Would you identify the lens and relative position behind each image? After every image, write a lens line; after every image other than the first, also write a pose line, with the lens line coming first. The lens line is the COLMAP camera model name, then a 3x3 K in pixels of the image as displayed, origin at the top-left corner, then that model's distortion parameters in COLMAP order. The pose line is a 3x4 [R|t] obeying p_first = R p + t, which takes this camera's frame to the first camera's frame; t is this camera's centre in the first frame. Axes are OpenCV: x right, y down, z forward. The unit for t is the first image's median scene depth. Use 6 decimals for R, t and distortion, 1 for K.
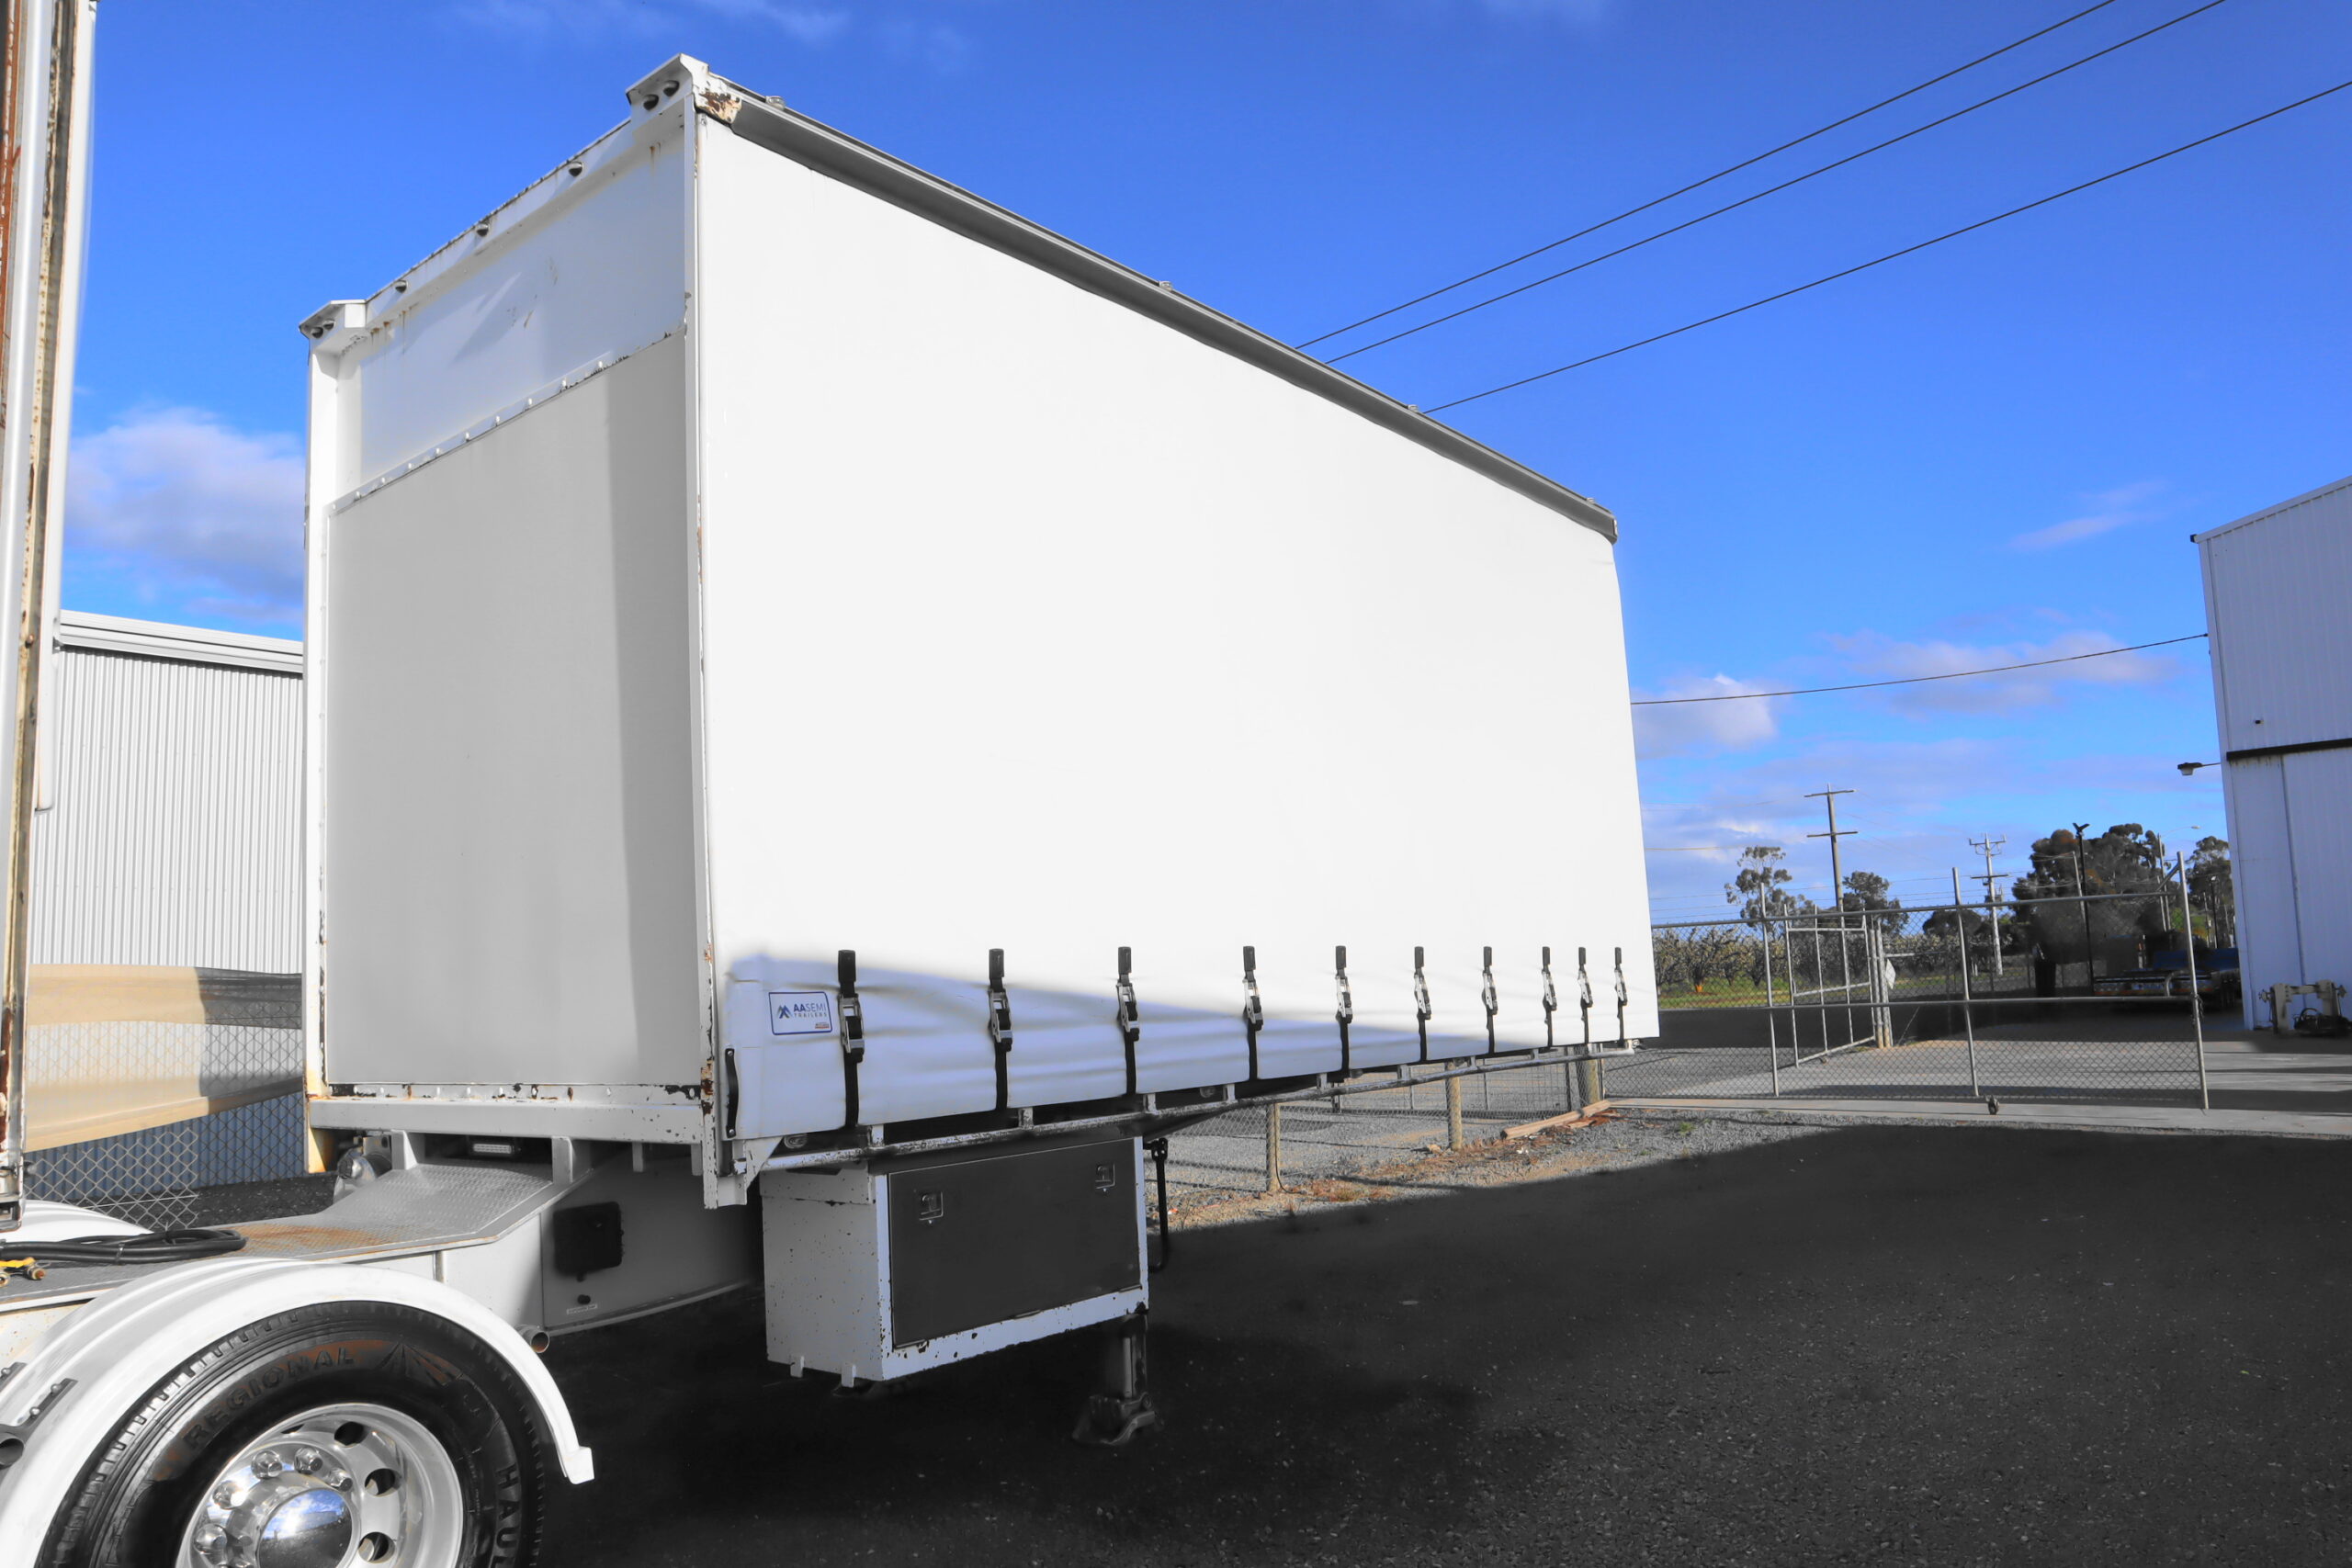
lens RADIAL K [[1644.7, 0, 1176.0], [0, 1644.7, 784.0], [0, 0, 1]] dist [-0.074747, 0.006036]
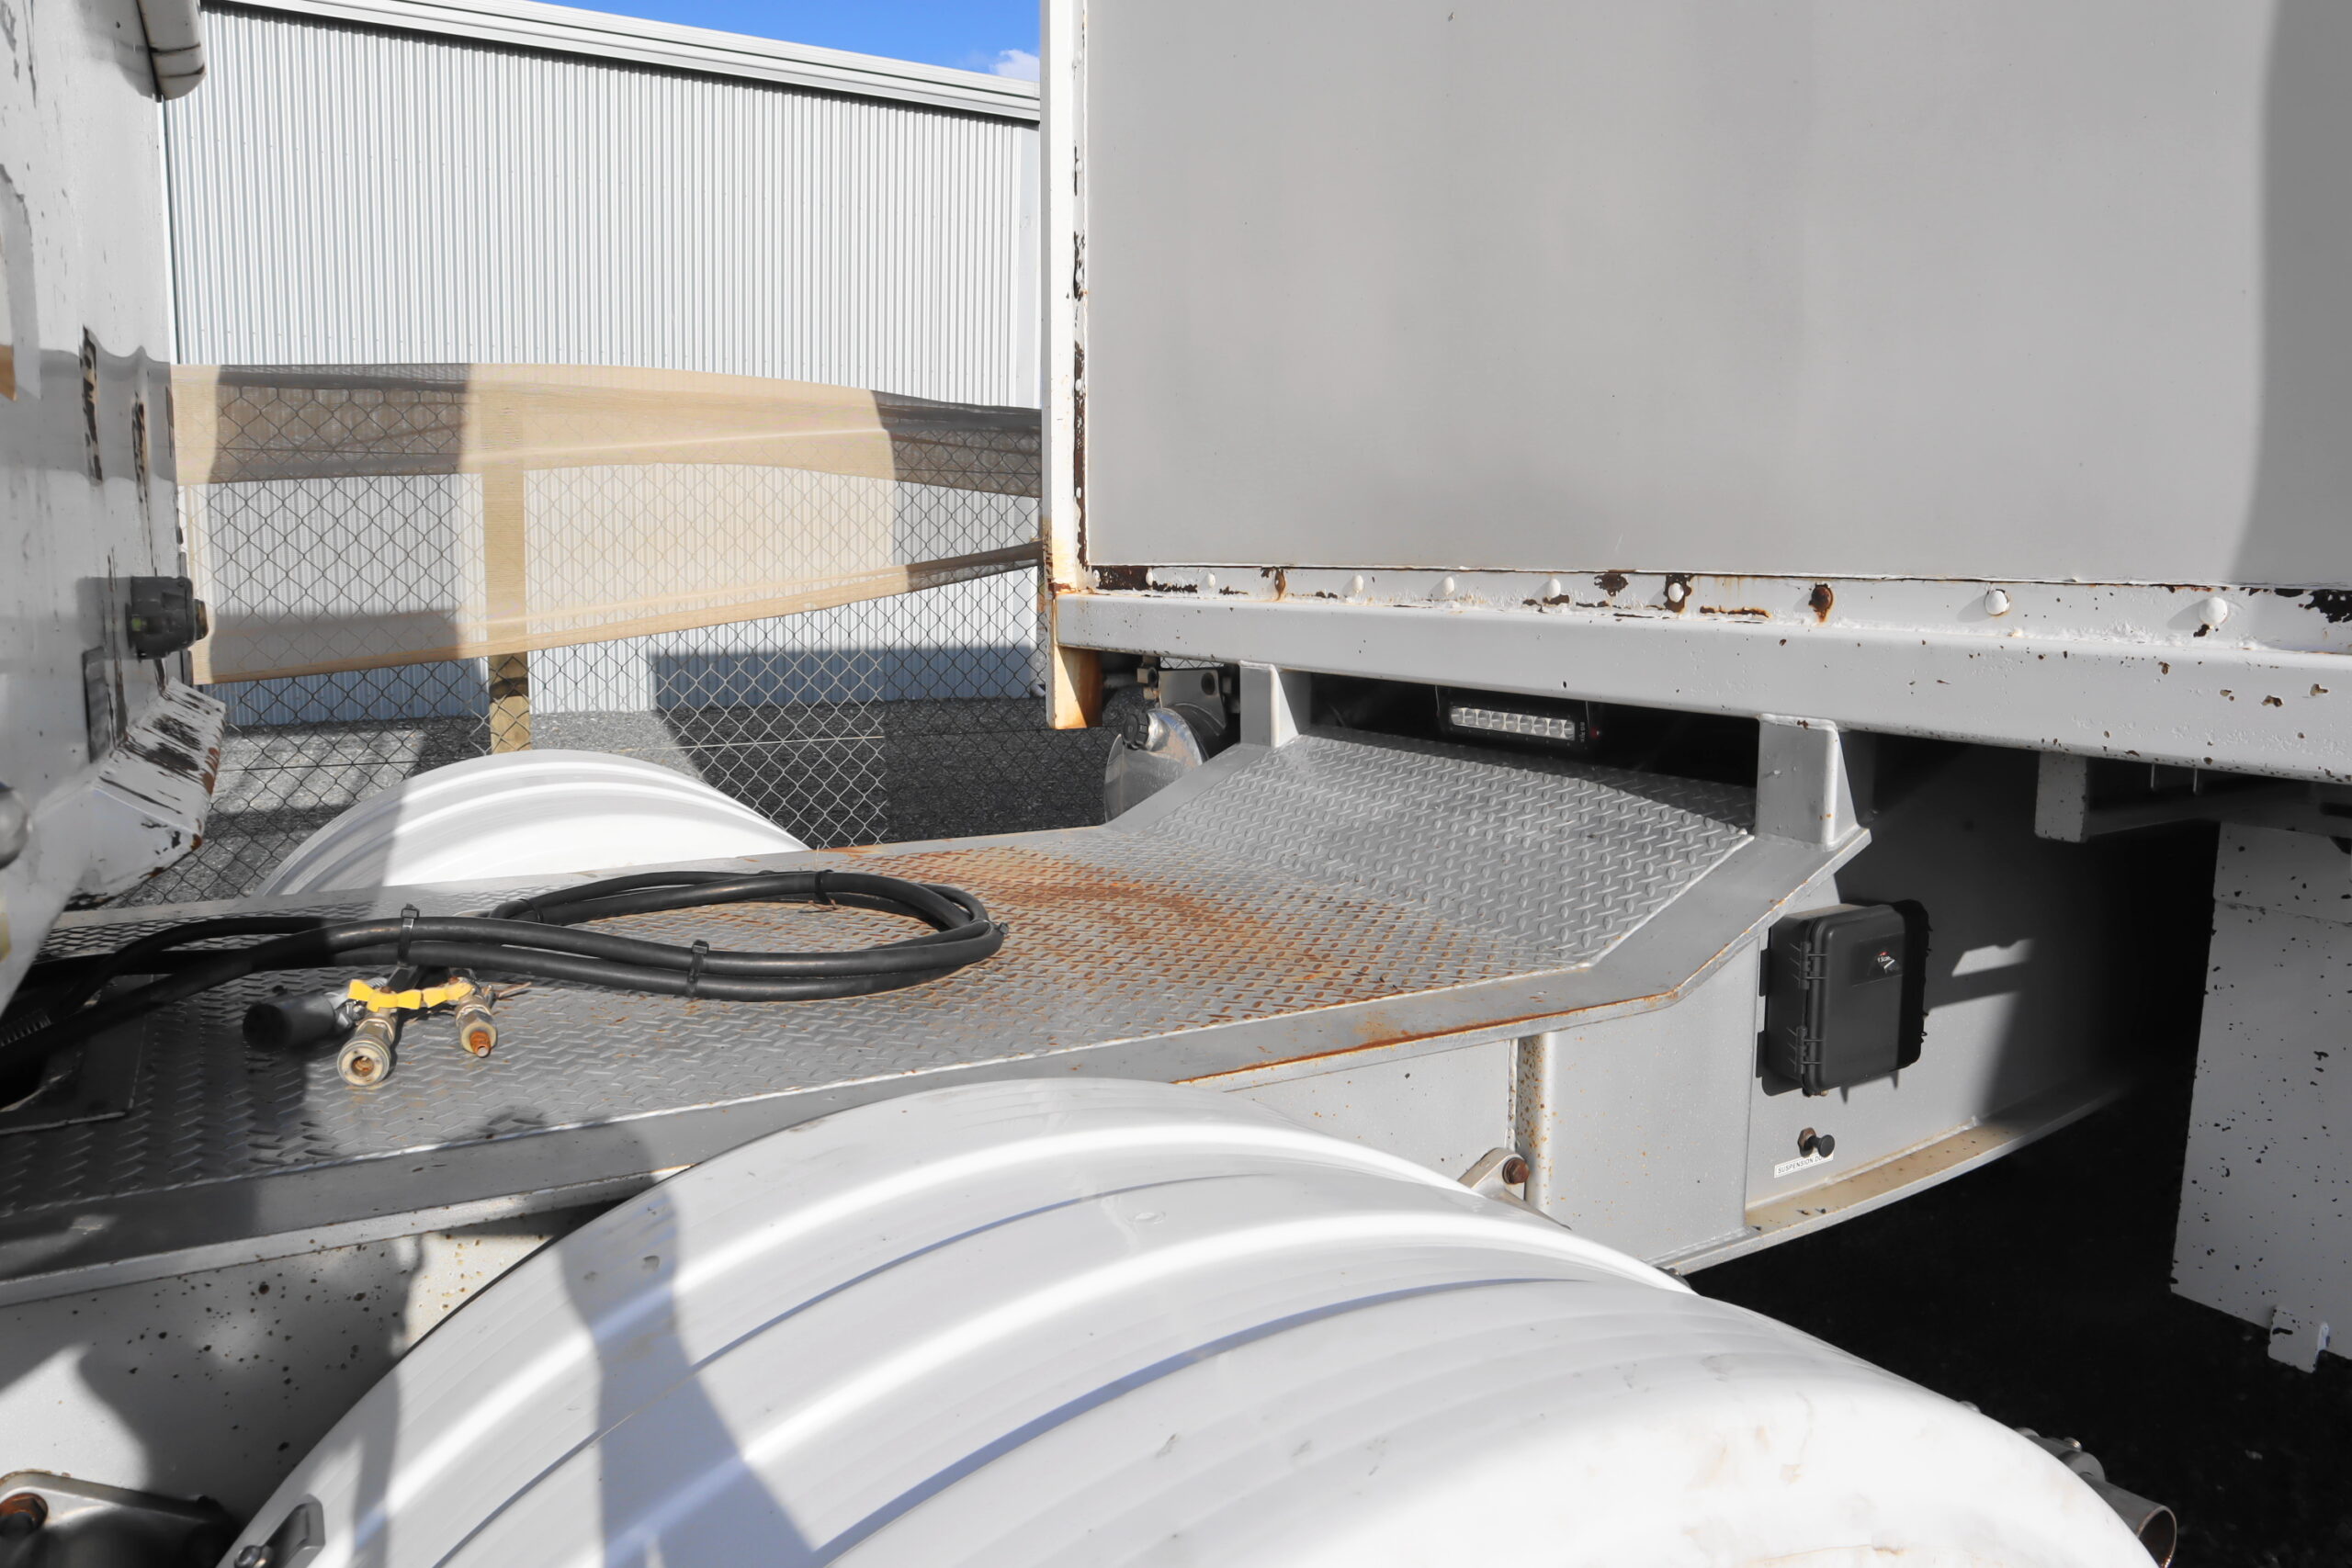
lens RADIAL K [[1729.9, 0, 1176.0], [0, 1729.9, 784.0], [0, 0, 1]] dist [-0.161731, 0.101445]
pose [[0.934496, 0.099268, -0.341851, -0.329962], [-0.004954, 0.963864, 0.266349, 0.114763], [0.355938, -0.247209, 0.901219, 0.528608]]
